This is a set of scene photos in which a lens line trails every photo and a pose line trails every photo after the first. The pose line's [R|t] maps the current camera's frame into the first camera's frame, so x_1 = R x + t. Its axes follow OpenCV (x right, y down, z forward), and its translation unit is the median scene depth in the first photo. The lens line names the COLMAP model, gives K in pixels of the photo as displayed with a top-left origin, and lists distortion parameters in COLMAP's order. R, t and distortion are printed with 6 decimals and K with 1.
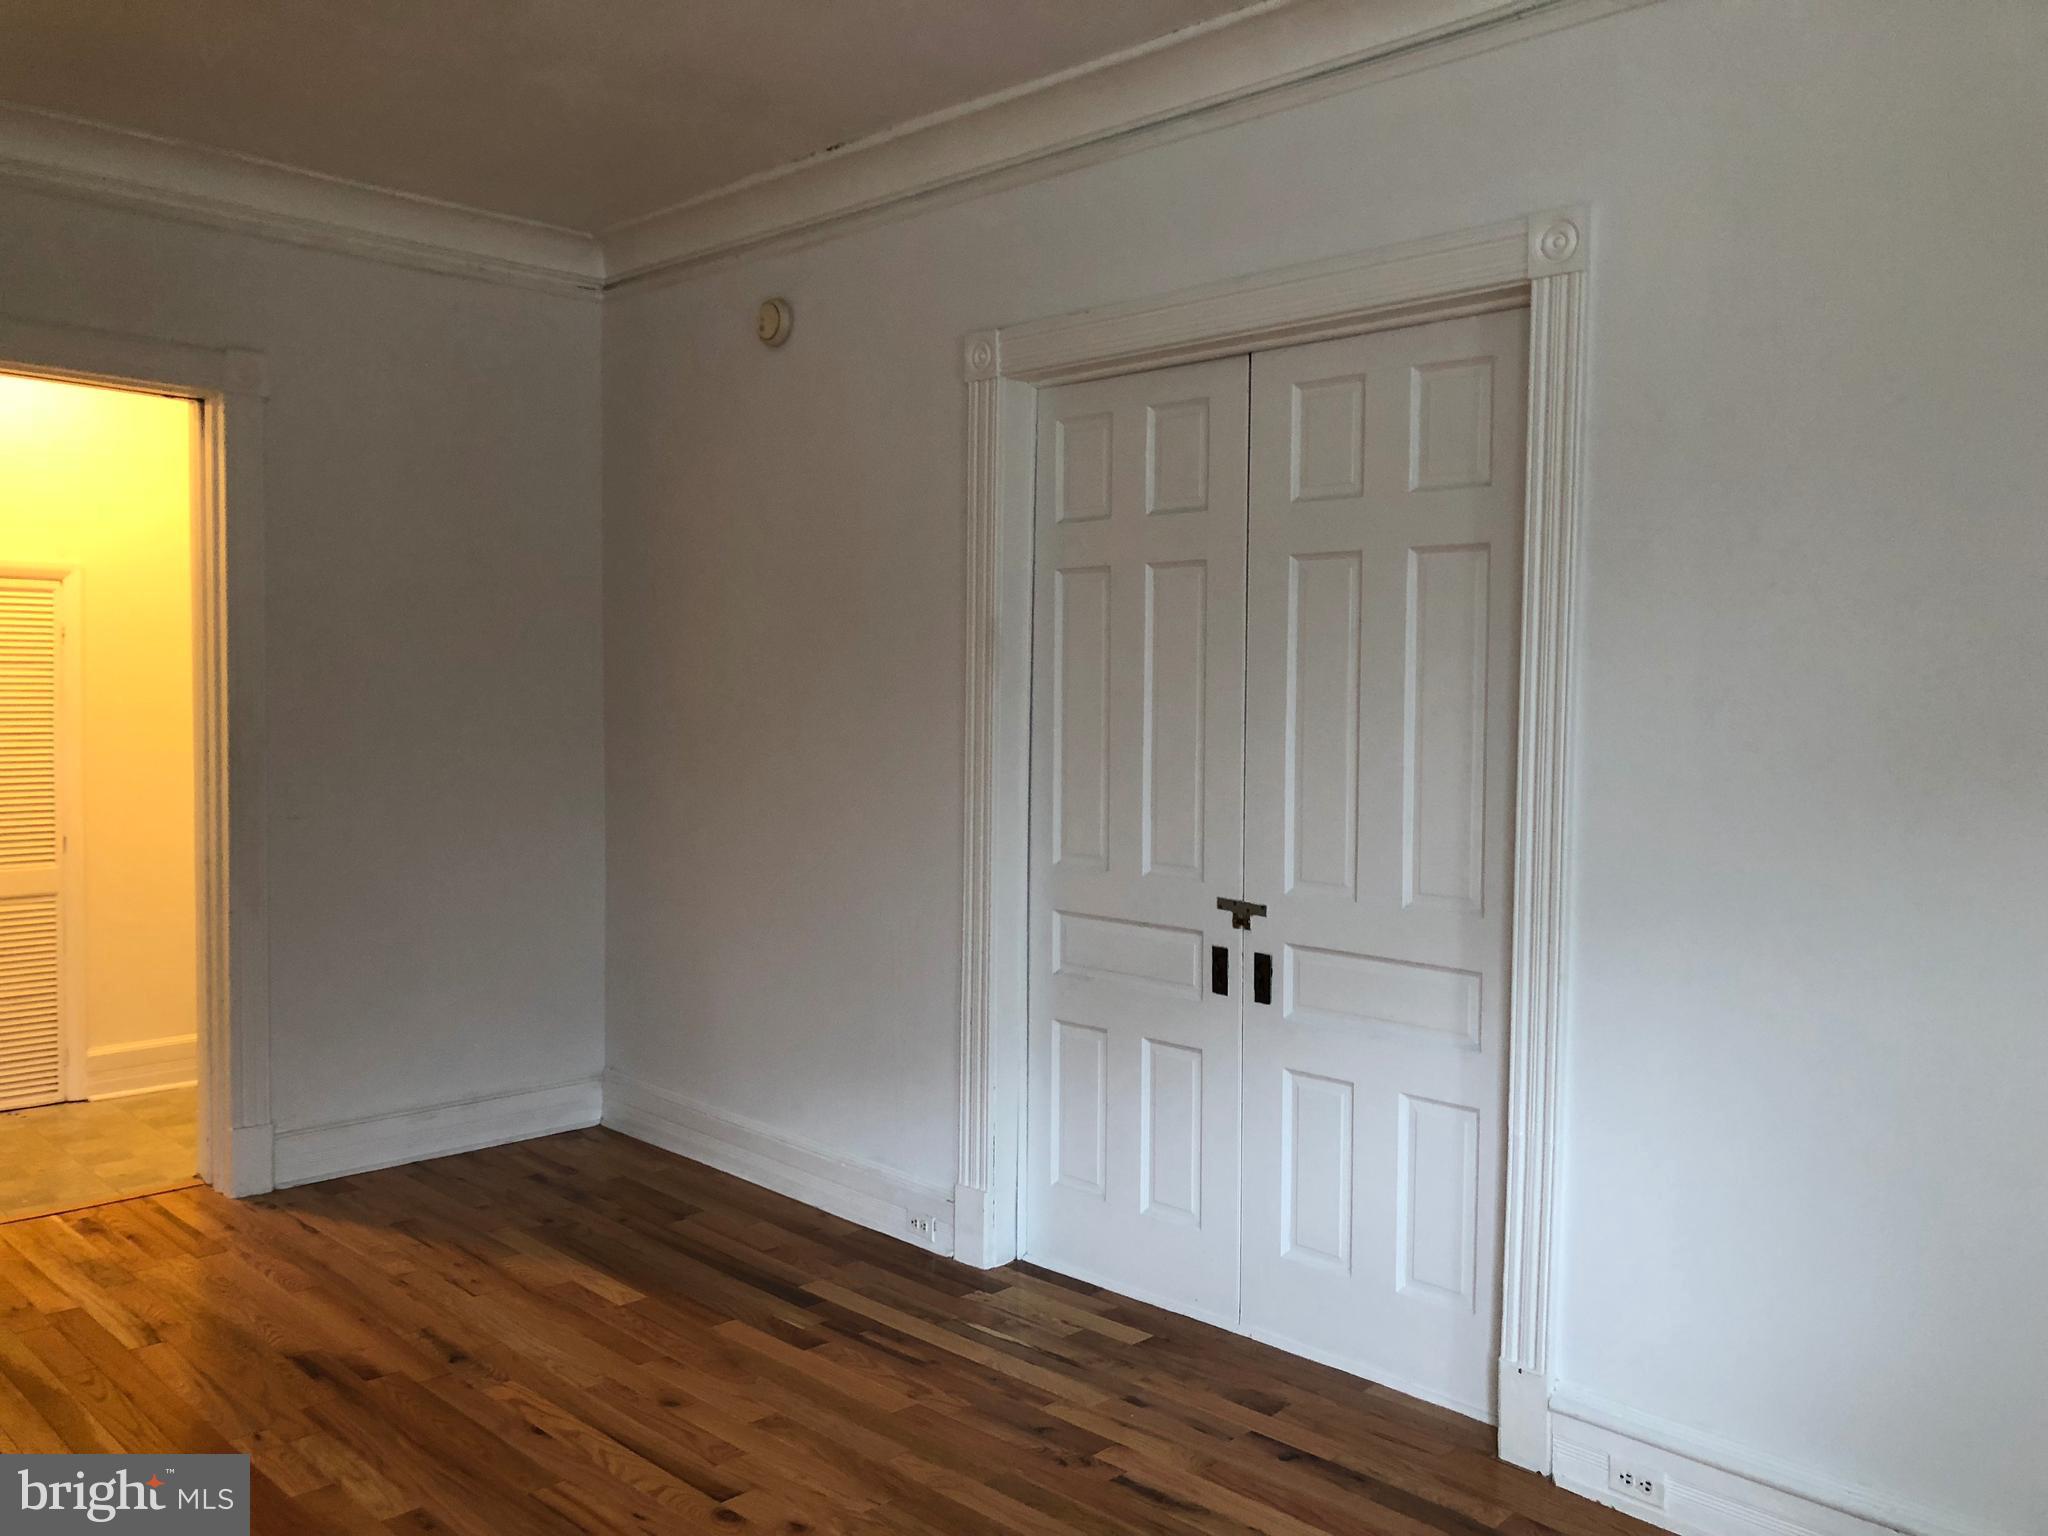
lens RADIAL K [[1691.9, 0, 1037.3], [0, 1691.9, 773.6], [0, 0, 1]] dist [-0.001268, 0.007328]
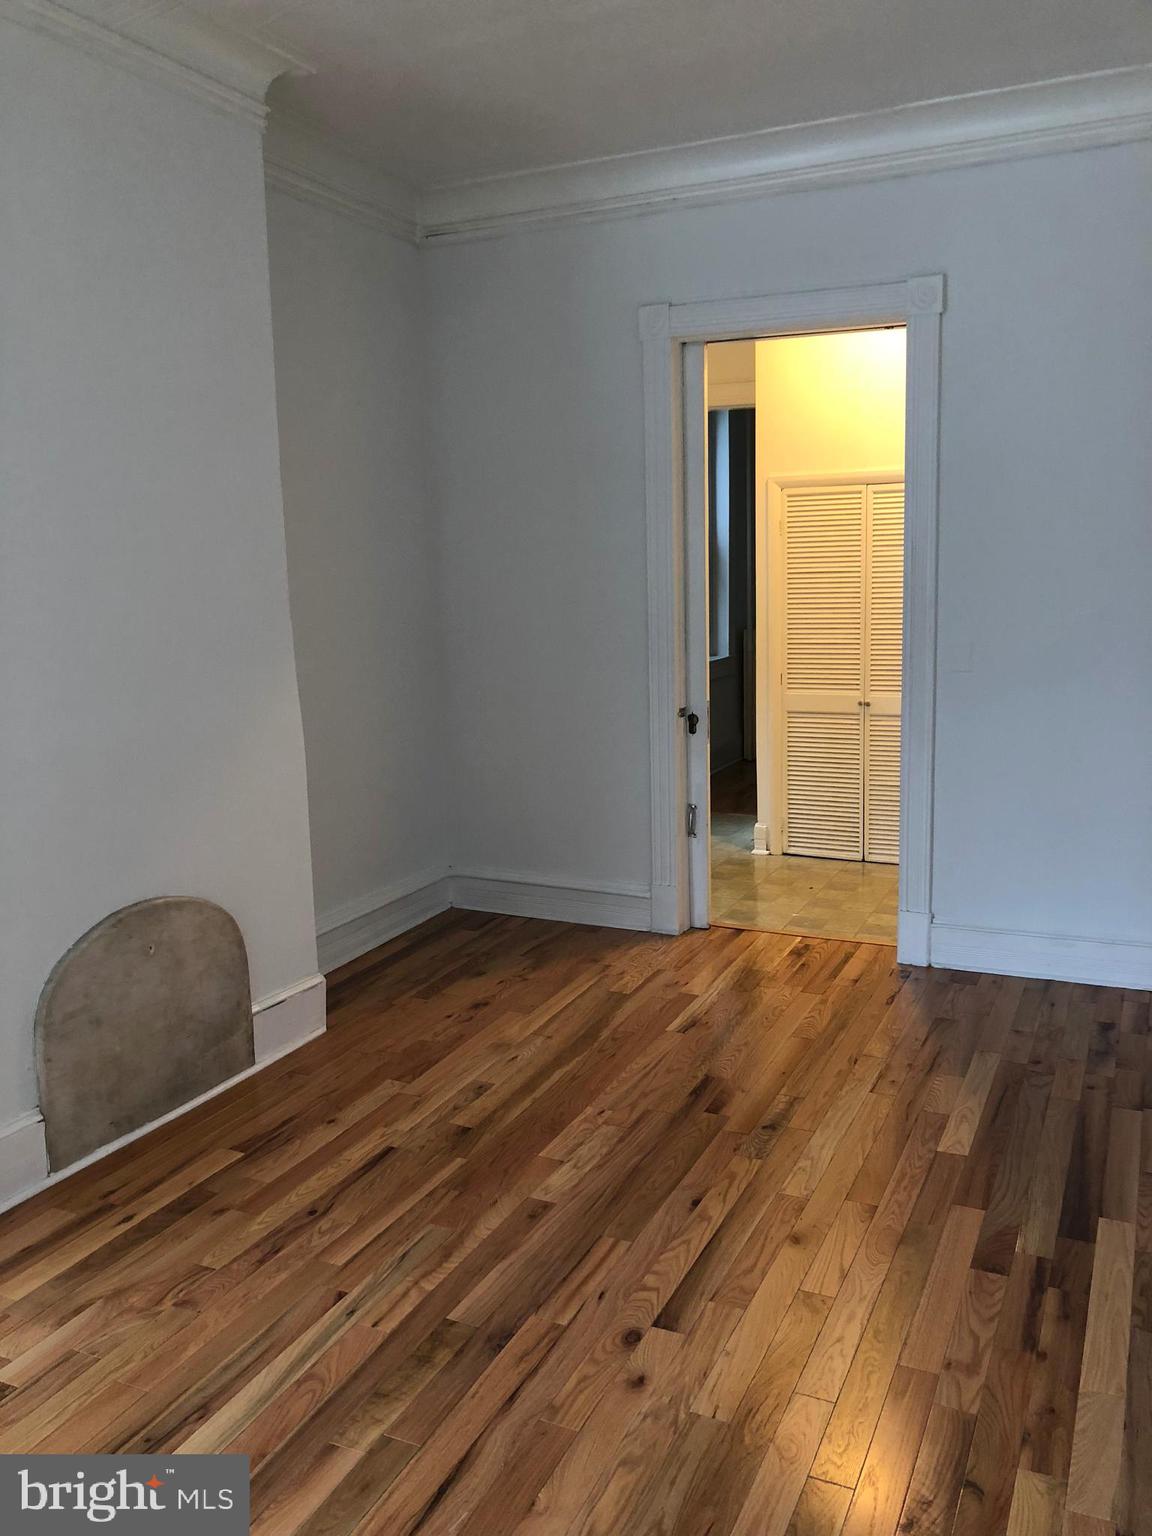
lens RADIAL K [[1268.9, 0, 579.5], [0, 1268.9, 753.7], [0, 0, 1]] dist [-0.001268, 0.007328]
pose [[0.334756, 0.125052, -0.933970, 0.383966], [-0.026717, 0.992016, 0.123248, -0.023882], [0.941926, -0.016305, 0.335425, 0.519992]]
